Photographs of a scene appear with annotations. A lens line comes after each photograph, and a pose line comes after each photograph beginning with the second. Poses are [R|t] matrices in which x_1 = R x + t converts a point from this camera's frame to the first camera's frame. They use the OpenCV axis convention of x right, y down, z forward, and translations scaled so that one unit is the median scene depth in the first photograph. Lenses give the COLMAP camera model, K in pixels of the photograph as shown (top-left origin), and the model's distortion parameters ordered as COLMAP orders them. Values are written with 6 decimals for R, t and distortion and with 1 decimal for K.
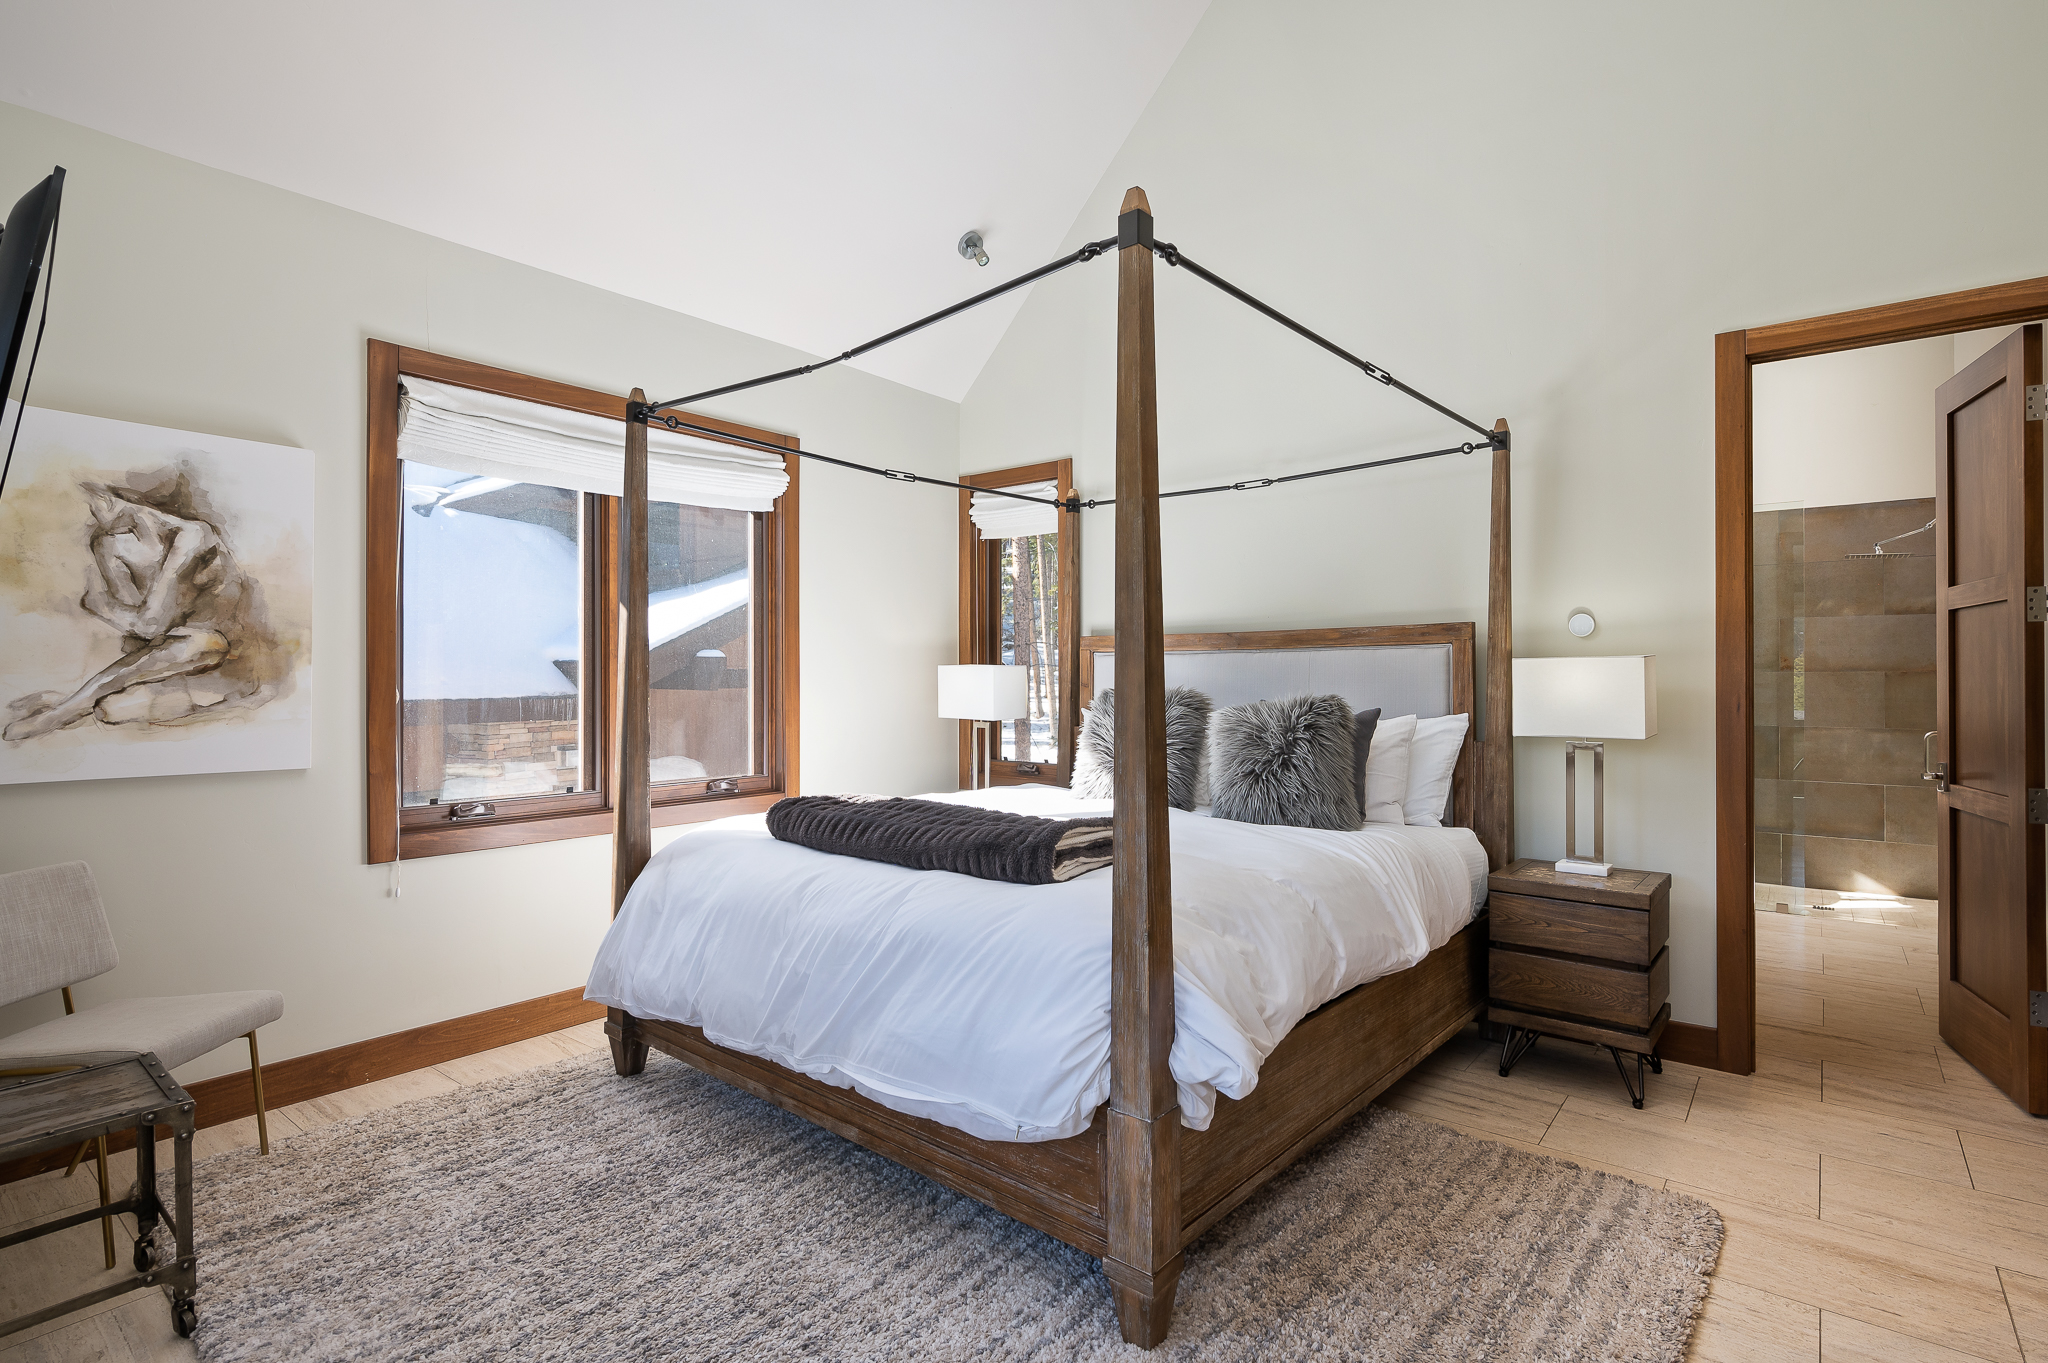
lens RADIAL K [[963.7, 0, 1023.6], [0, 963.7, 680.2], [0, 0, 1]] dist [0.001696, 0.000368]
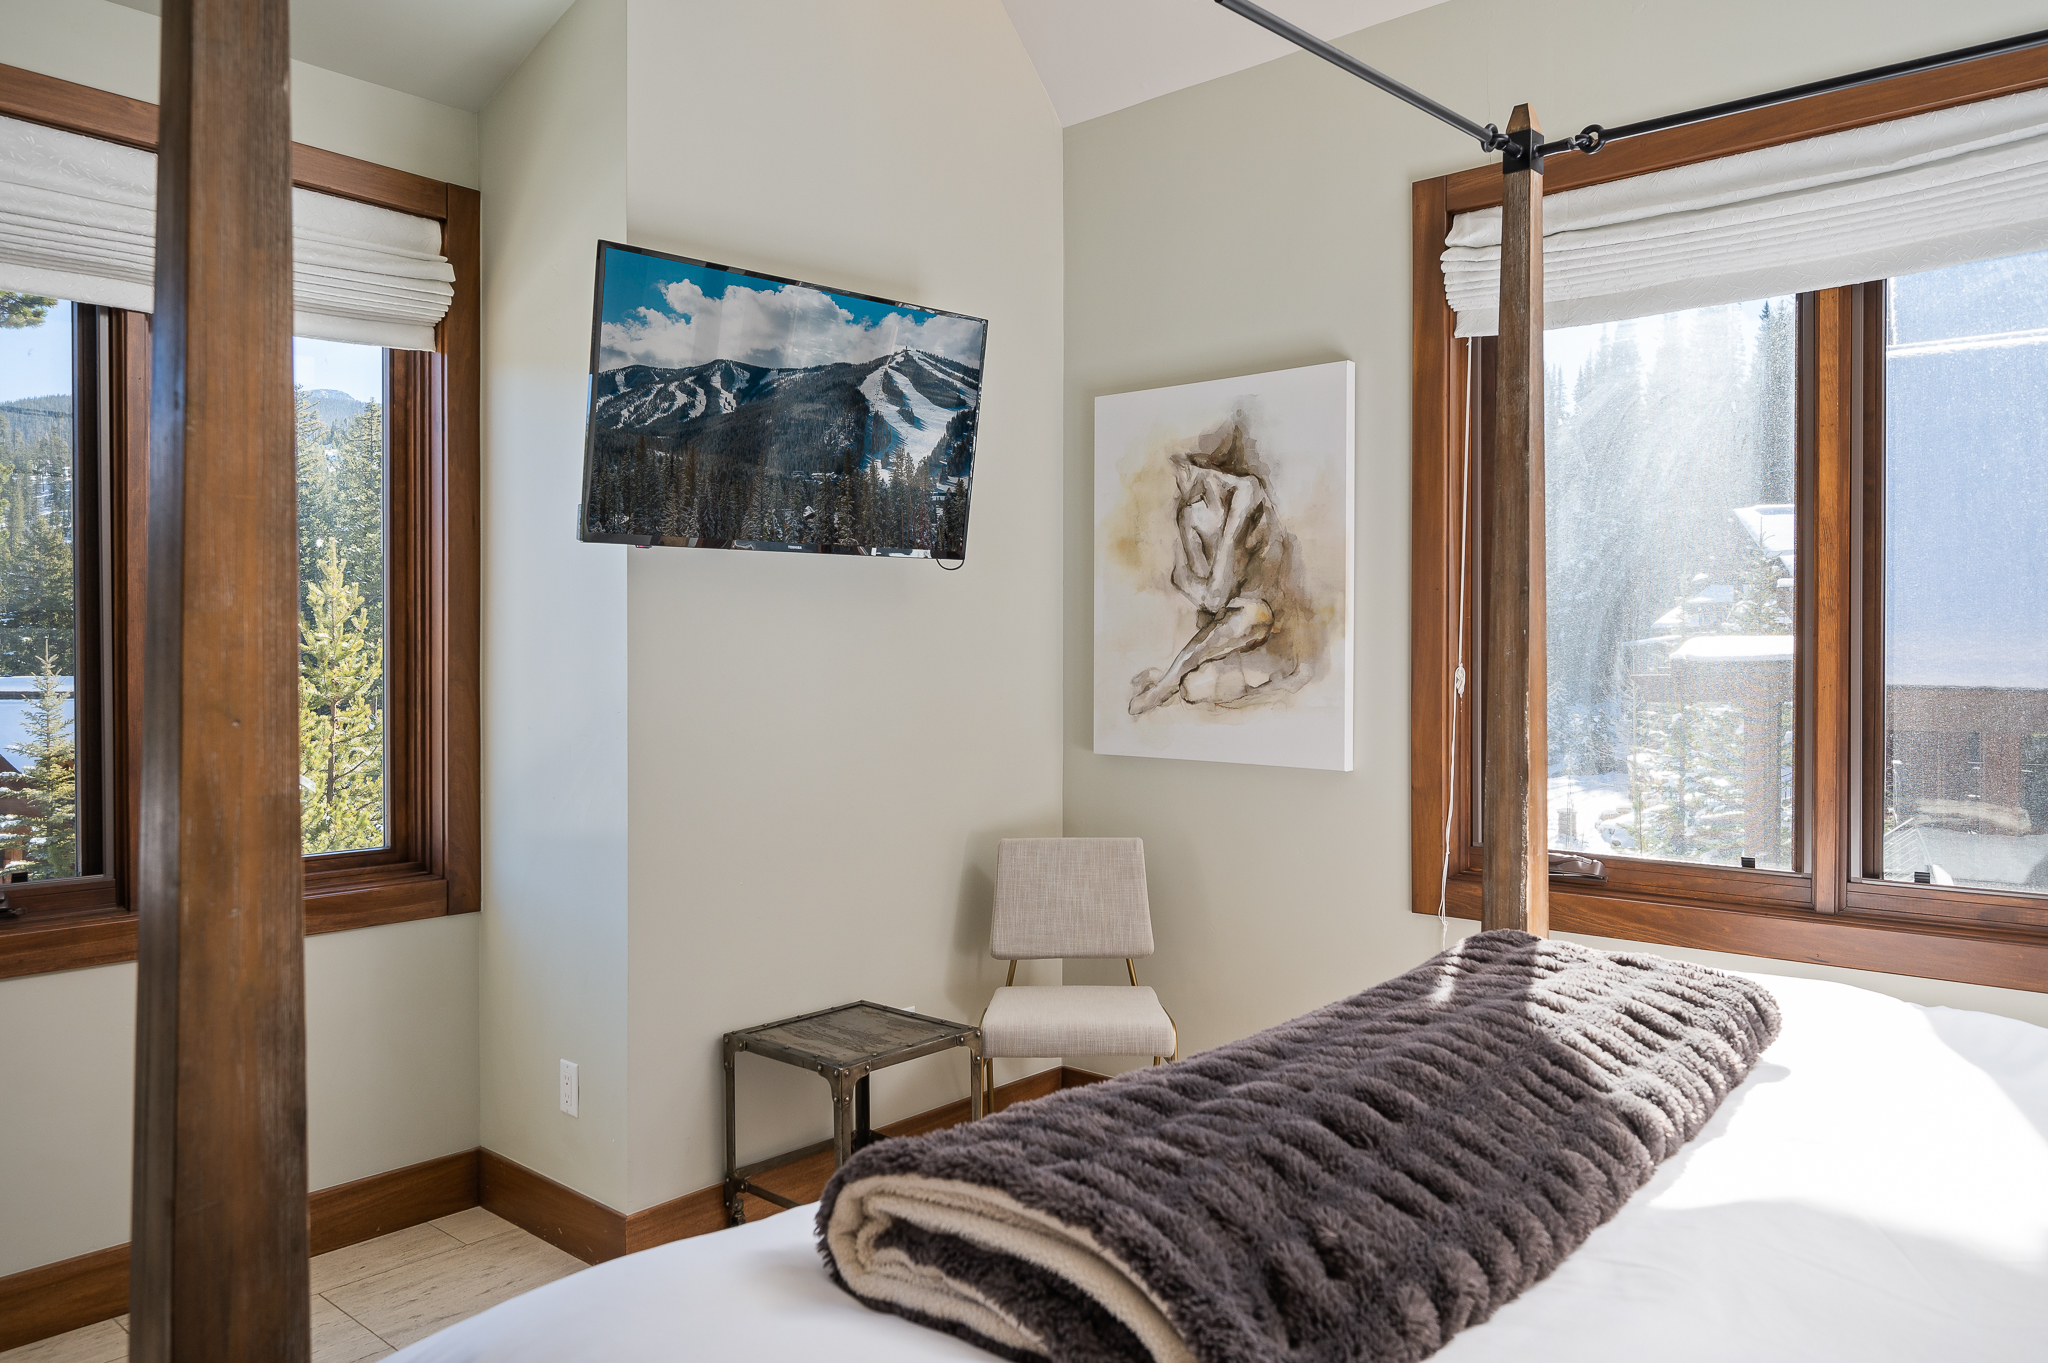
lens RADIAL K [[1384.0, 0, 1023.7], [0, 1384.0, 673.8], [0, 0, 1]] dist [-0.002467, -0.000398]
pose [[0.017656, 0.014541, -0.999738, 0.408186], [0.000577, 0.999894, 0.014554, -0.003574], [0.999844, -0.000834, 0.017646, 0.782030]]
